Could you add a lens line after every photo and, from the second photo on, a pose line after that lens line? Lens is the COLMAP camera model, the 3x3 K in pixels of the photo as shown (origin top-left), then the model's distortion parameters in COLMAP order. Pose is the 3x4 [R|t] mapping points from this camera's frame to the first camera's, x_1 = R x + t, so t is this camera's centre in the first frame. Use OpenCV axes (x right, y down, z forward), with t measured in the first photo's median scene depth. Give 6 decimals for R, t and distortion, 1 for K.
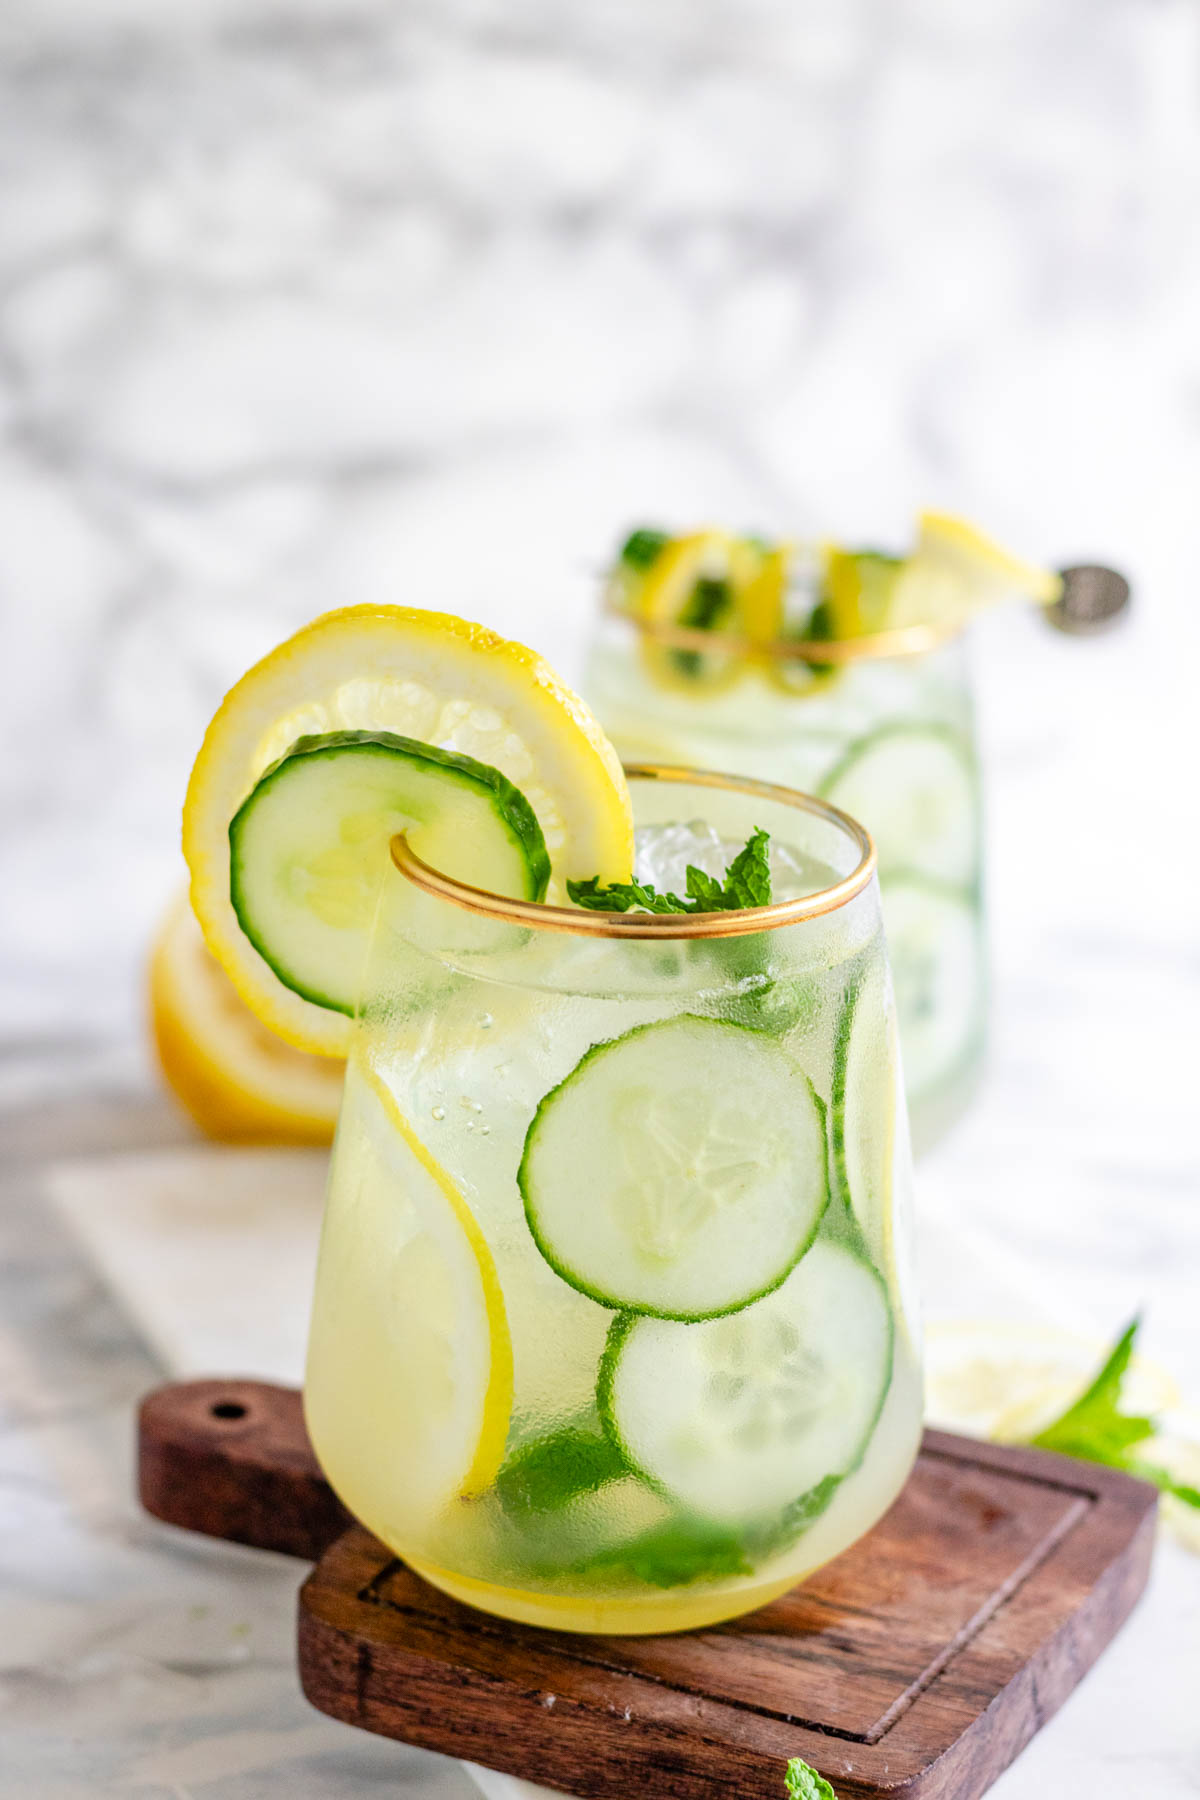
lens RADIAL K [[4630.6, 0, 600.0], [0, 4630.6, 900.0], [0, 0, 1]] dist [-0.053792, 0.074901]
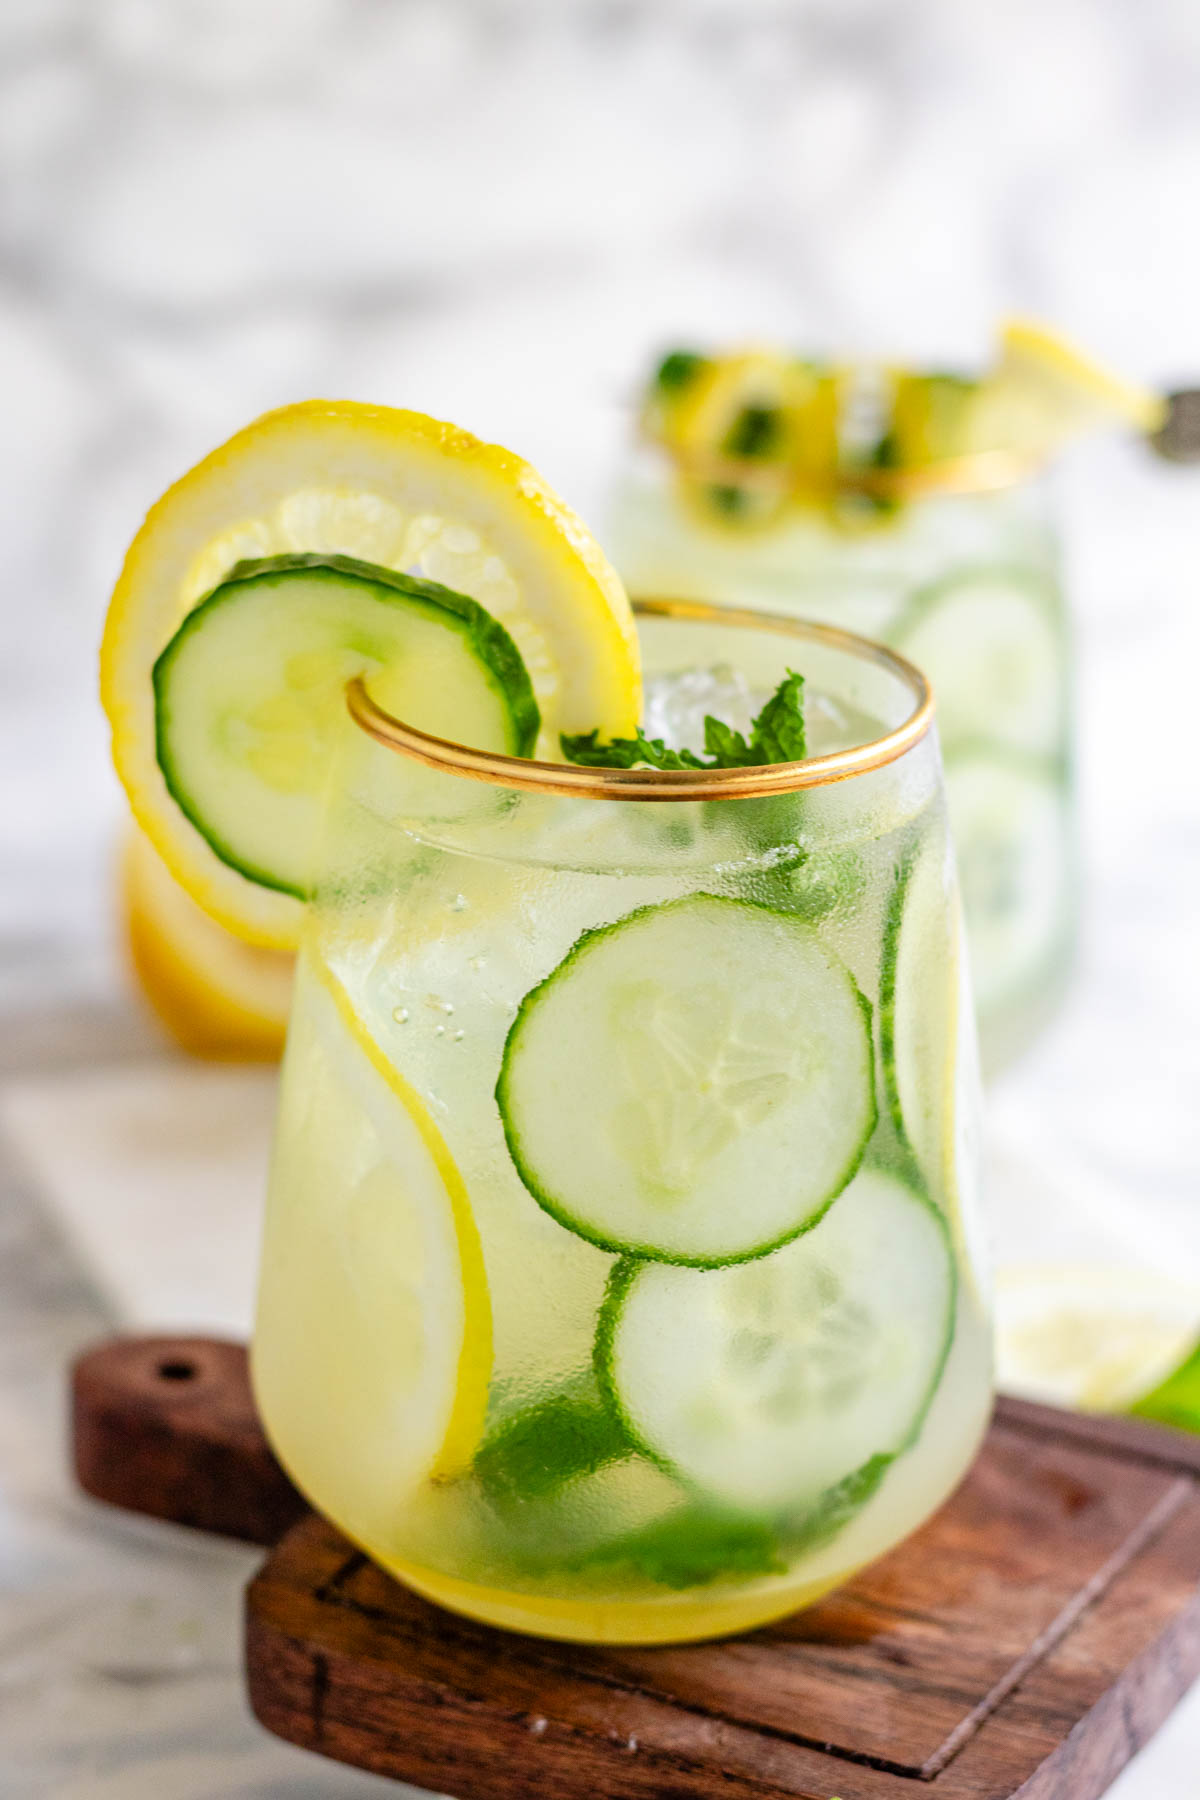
lens RADIAL K [[4630.6, 0, 600.0], [0, 4630.6, 900.0], [0, 0, 1]] dist [-0.053792, 0.074901]
pose [[0.999682, -0.000784, -0.025216, 0.020912], [0.001127, 0.999907, 0.013591, 0.014200], [0.025203, -0.013615, 0.999590, 0.174365]]
